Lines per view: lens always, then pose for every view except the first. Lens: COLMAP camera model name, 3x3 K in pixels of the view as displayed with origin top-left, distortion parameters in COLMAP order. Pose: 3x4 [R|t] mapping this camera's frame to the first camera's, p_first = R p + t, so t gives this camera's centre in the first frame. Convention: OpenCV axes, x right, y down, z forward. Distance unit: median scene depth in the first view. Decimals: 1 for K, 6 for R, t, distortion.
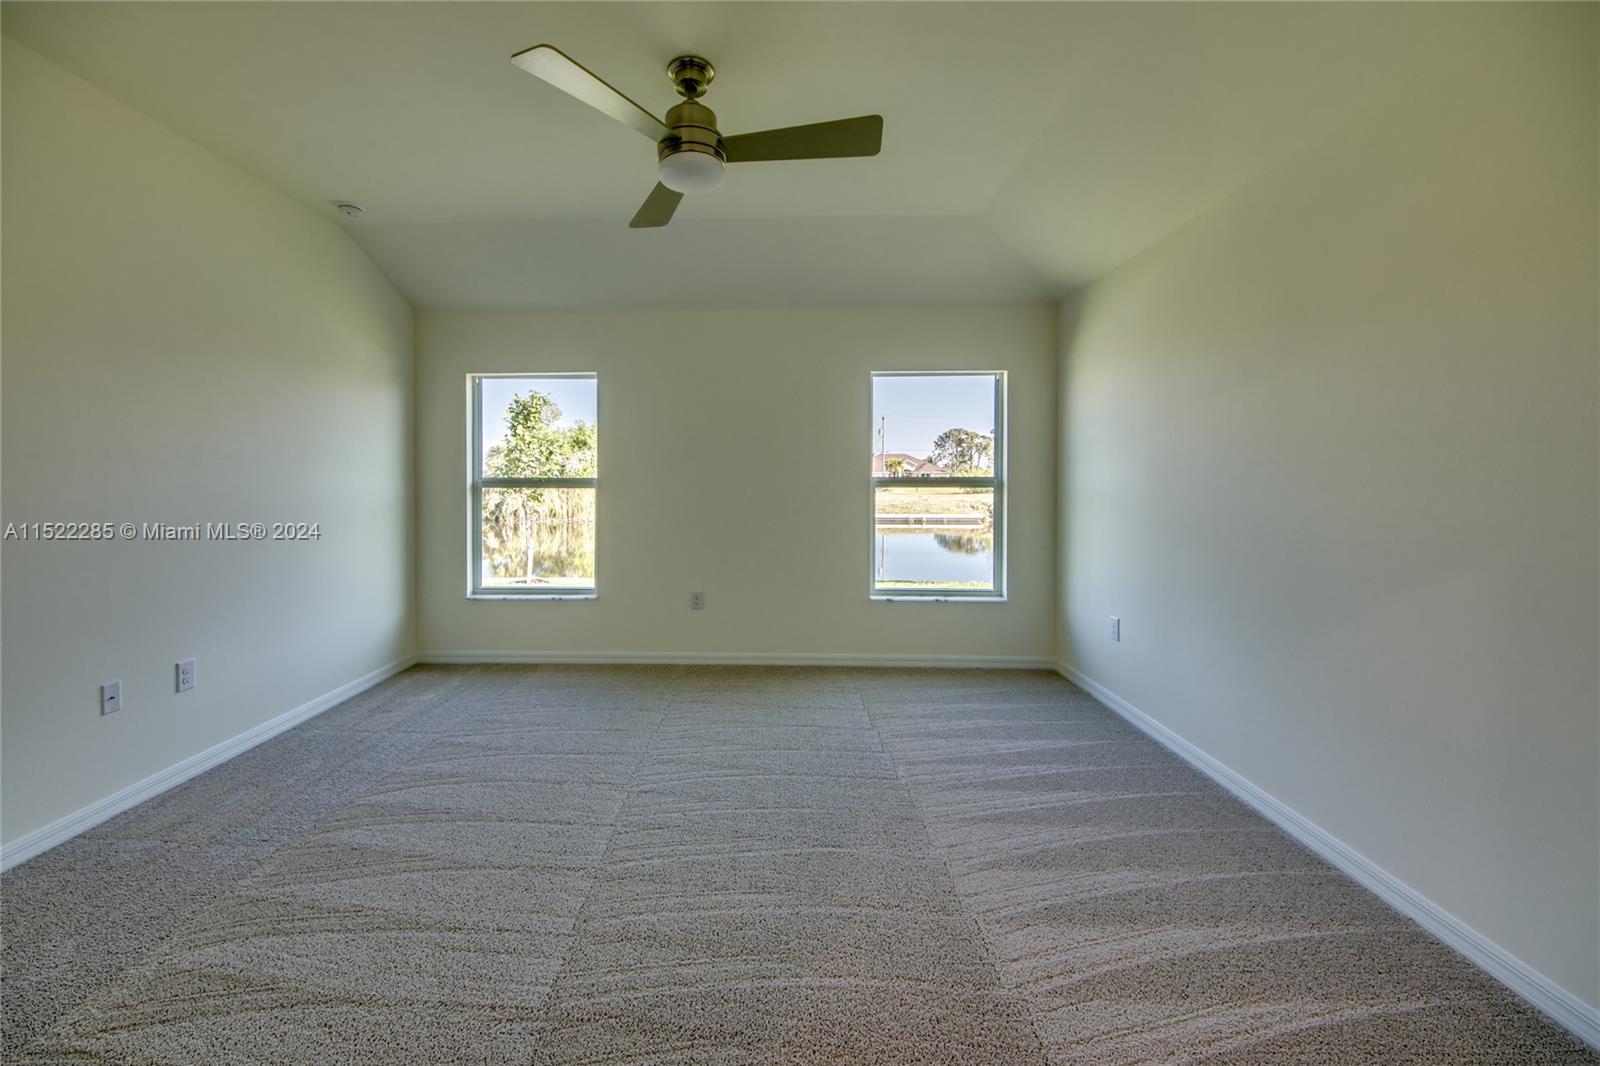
lens RADIAL K [[616.5, 0, 771.8], [0, 616.5, 487.5], [0, 0, 1]] dist [0.003376, -0.007815]
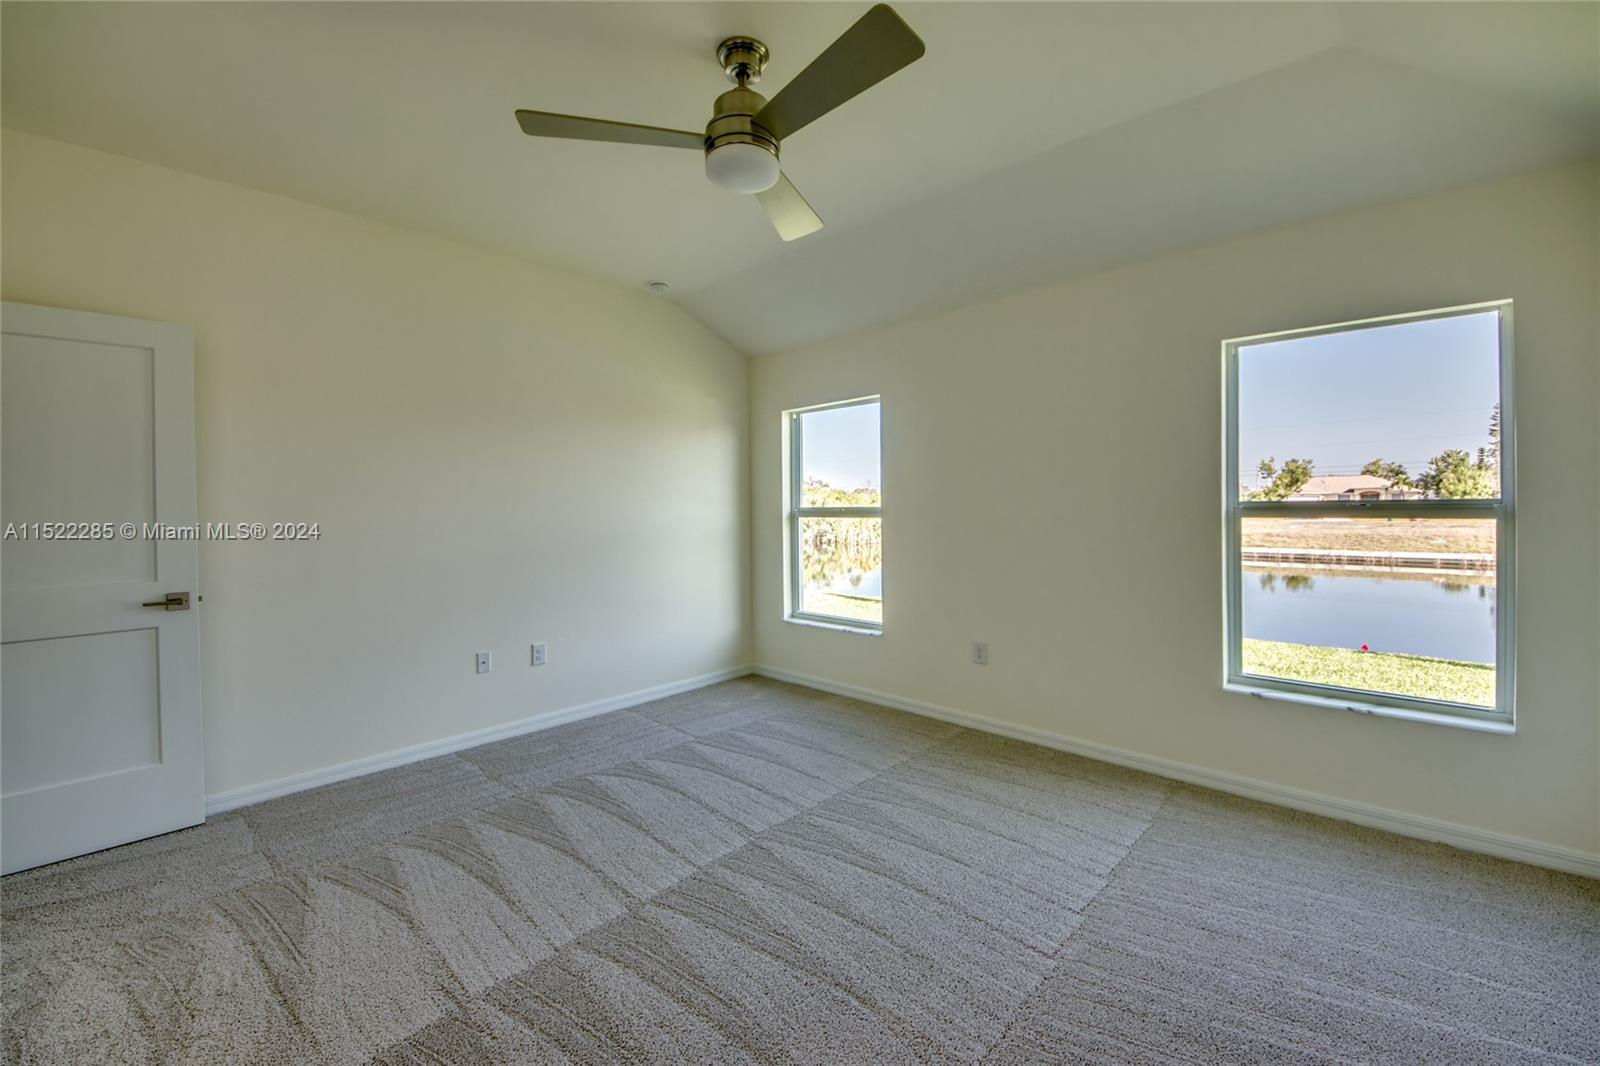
lens RADIAL K [[642.0, 0, 775.0], [0, 642.0, 528.1], [0, 0, 1]] dist [-0.003761, -0.001543]
pose [[0.748937, 0.012768, -0.662518, 0.257123], [0.002302, 0.999758, 0.021870, -0.006709], [0.662637, -0.017904, 0.748726, 0.171323]]
